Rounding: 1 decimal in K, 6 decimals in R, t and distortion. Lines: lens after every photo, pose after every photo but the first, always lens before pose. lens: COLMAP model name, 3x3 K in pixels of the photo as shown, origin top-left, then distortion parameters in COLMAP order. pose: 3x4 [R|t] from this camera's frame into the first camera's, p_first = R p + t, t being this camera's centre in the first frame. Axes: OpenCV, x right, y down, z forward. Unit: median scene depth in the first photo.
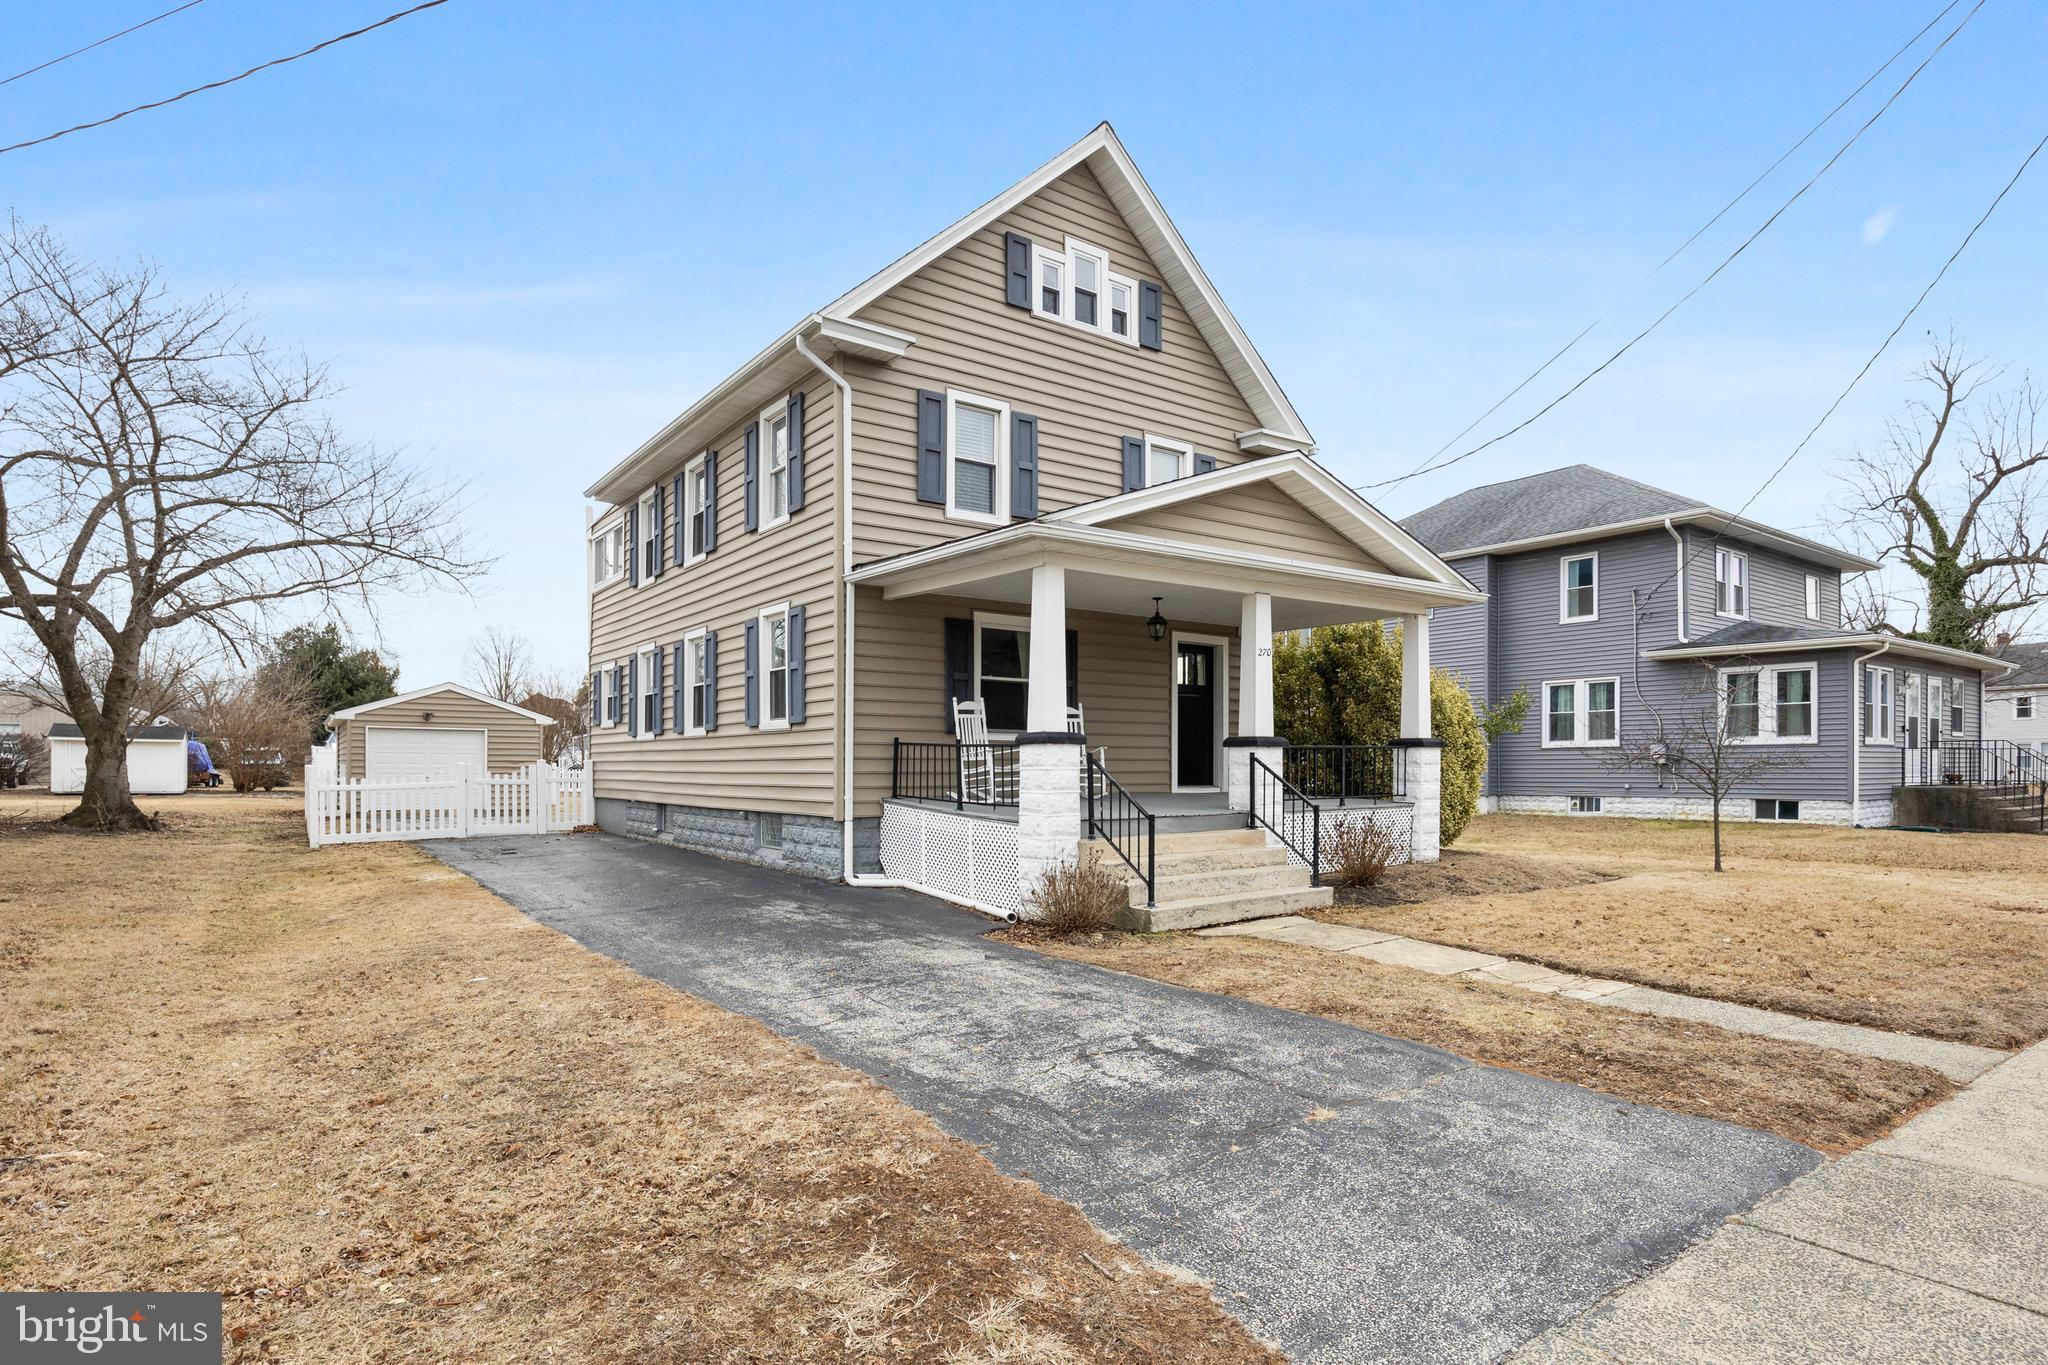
lens RADIAL K [[1092.5, 0, 1022.4], [0, 1092.5, 768.2], [0, 0, 1]] dist [-0.000338, -0.000080]
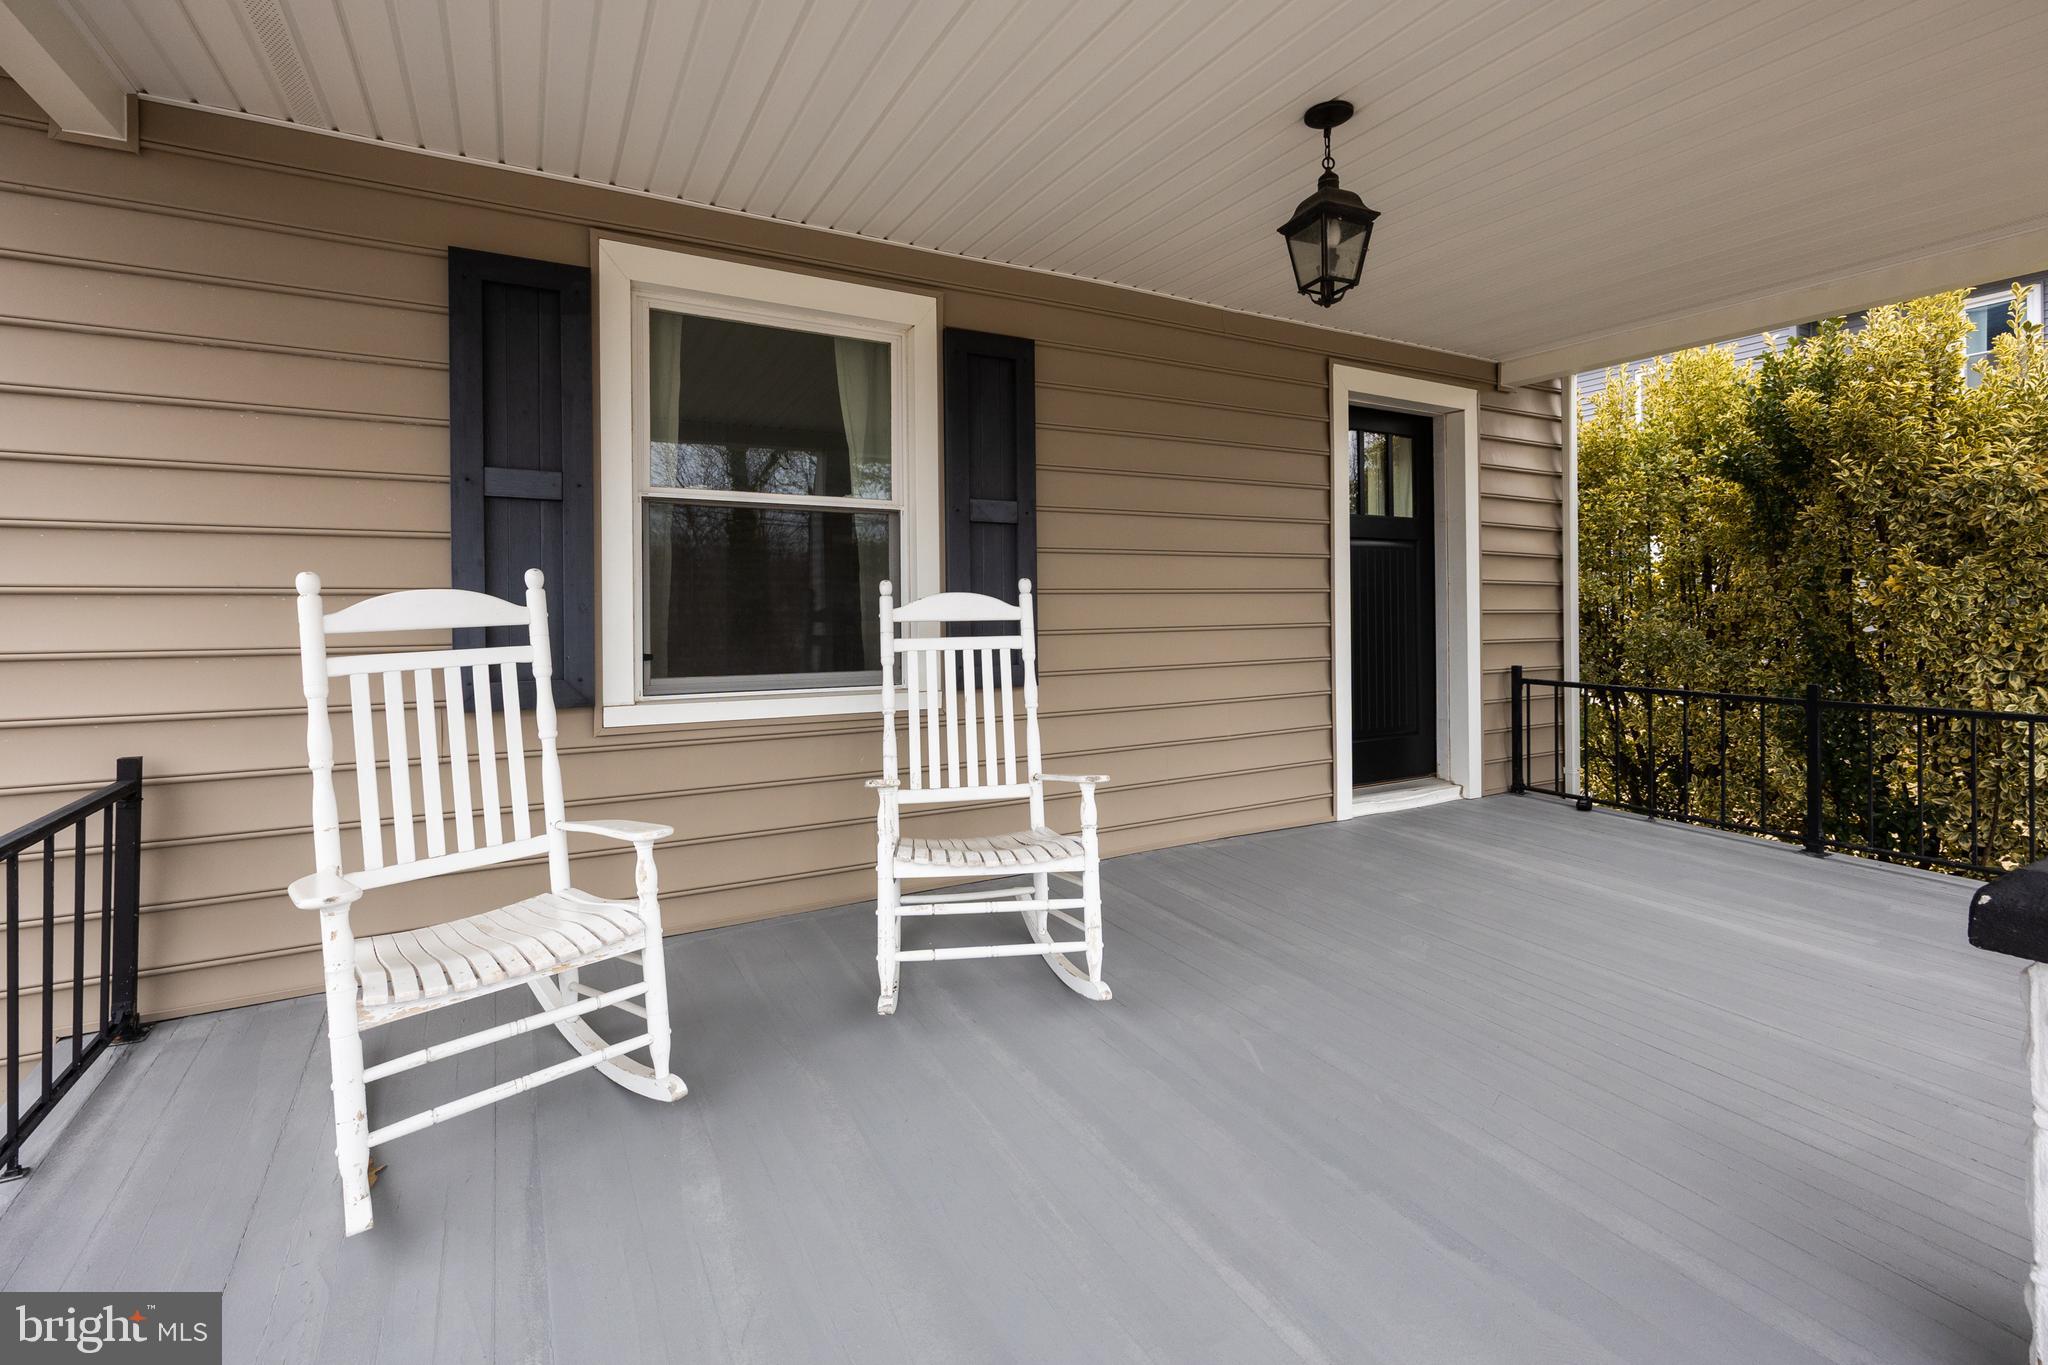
lens RADIAL K [[903.8, 0, 1016.3], [0, 903.8, 617.6], [0, 0, 1]] dist [0.001175, 0.000161]
pose [[0.992629, -0.012109, -0.120586, 0.073662], [0.012888, 0.999901, 0.005684, -0.049036], [0.120505, -0.007196, 0.992687, 0.744111]]
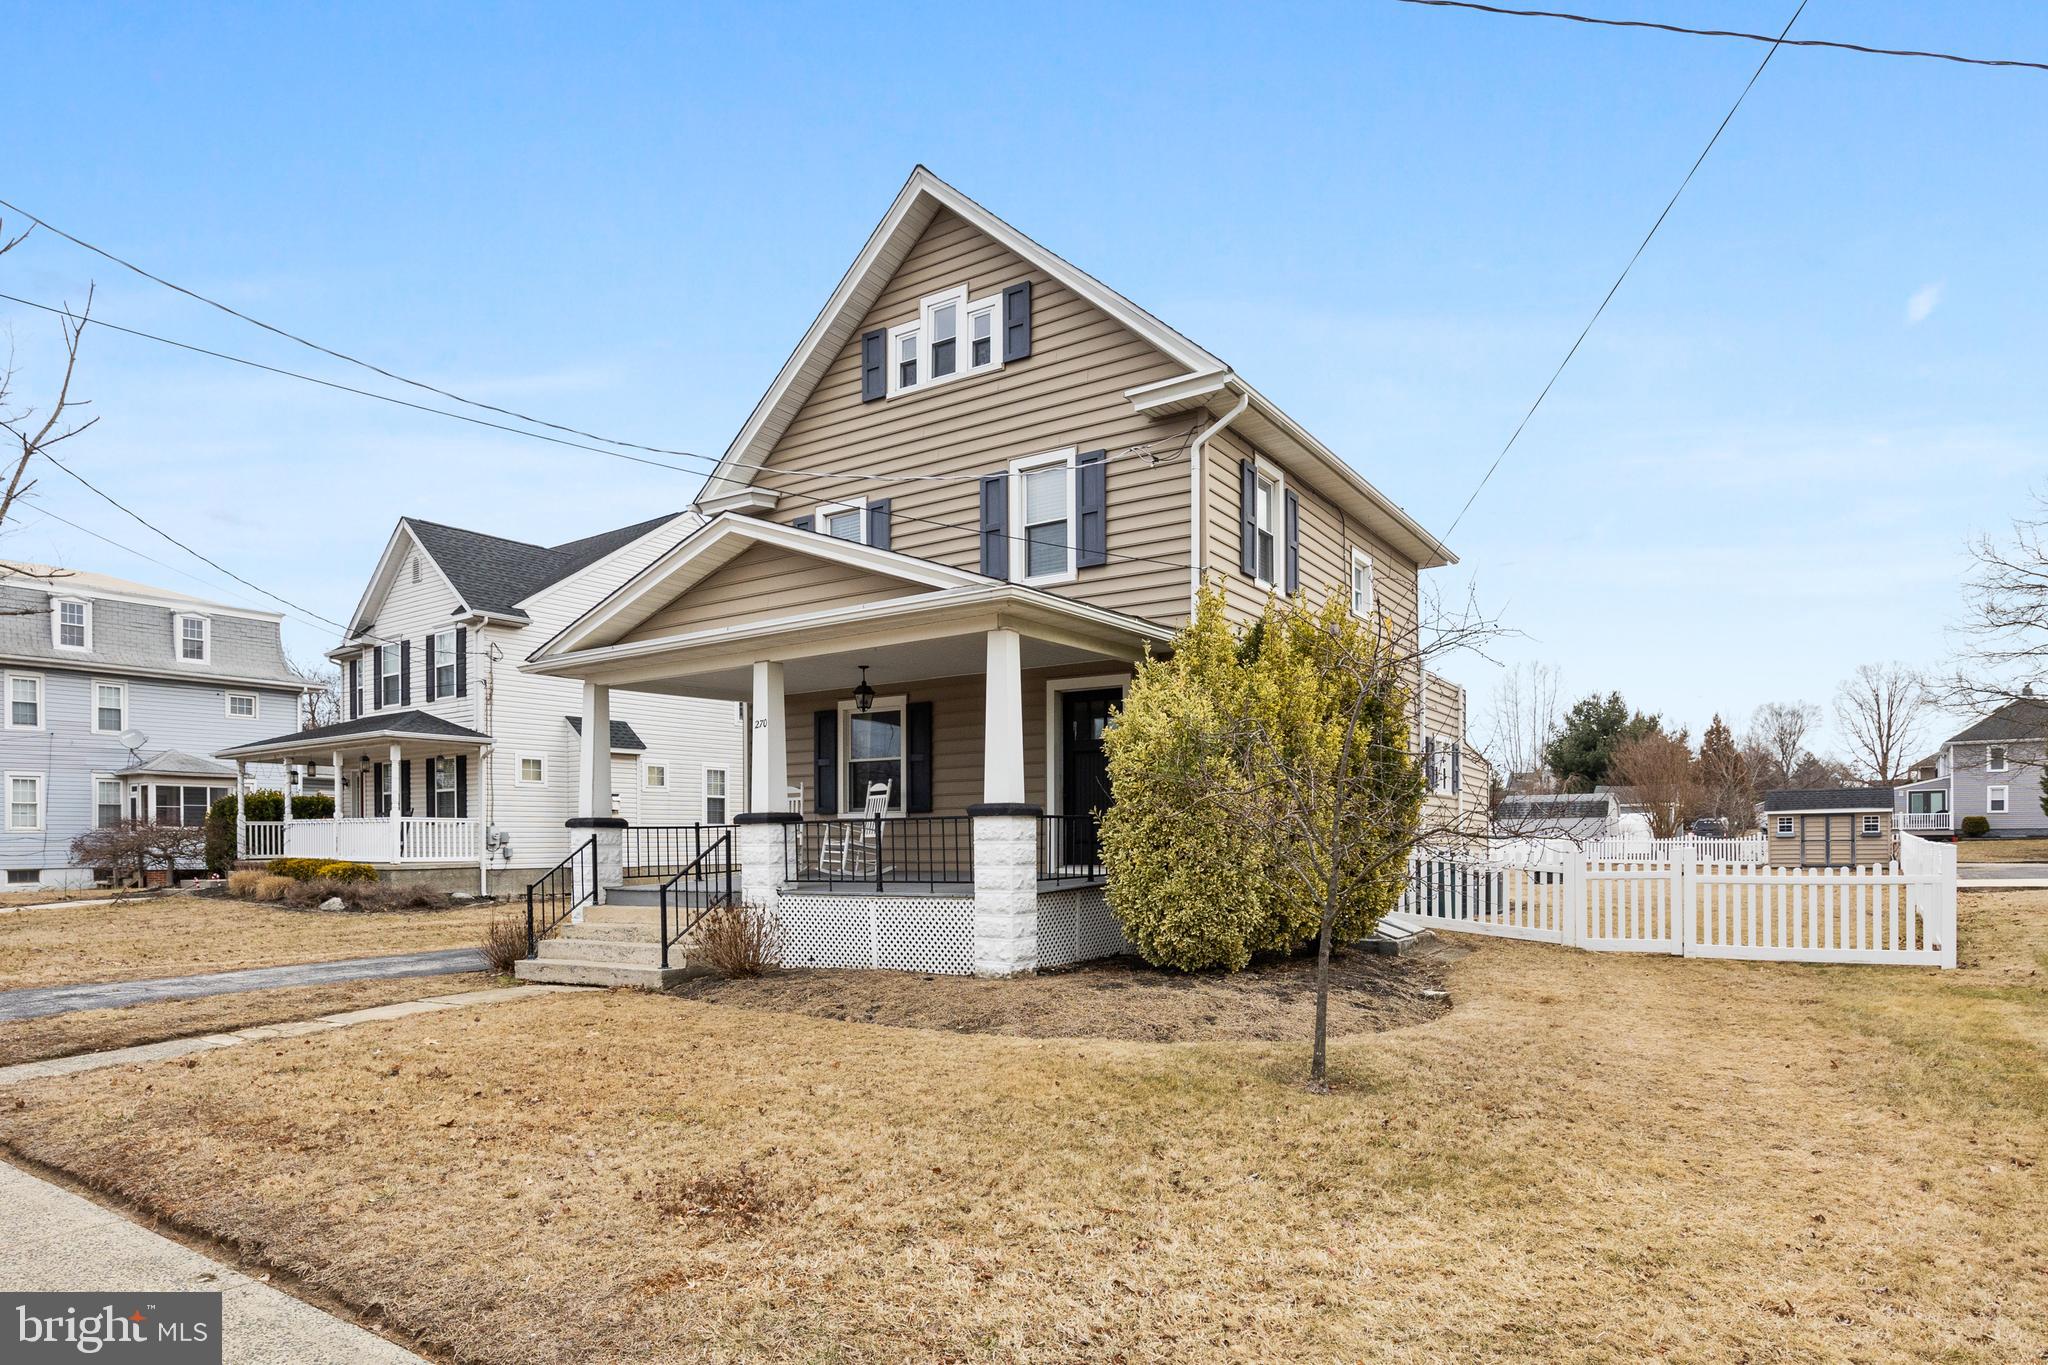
lens RADIAL K [[1168.3, 0, 1031.8], [0, 1168.3, 839.2], [0, 0, 1]] dist [-0.001134, -0.000239]
pose [[0.346260, -0.005206, -0.938124, 1.042652], [0.007843, 0.999966, -0.002655, -0.000822], [0.938106, -0.006438, 0.346289, 0.722839]]
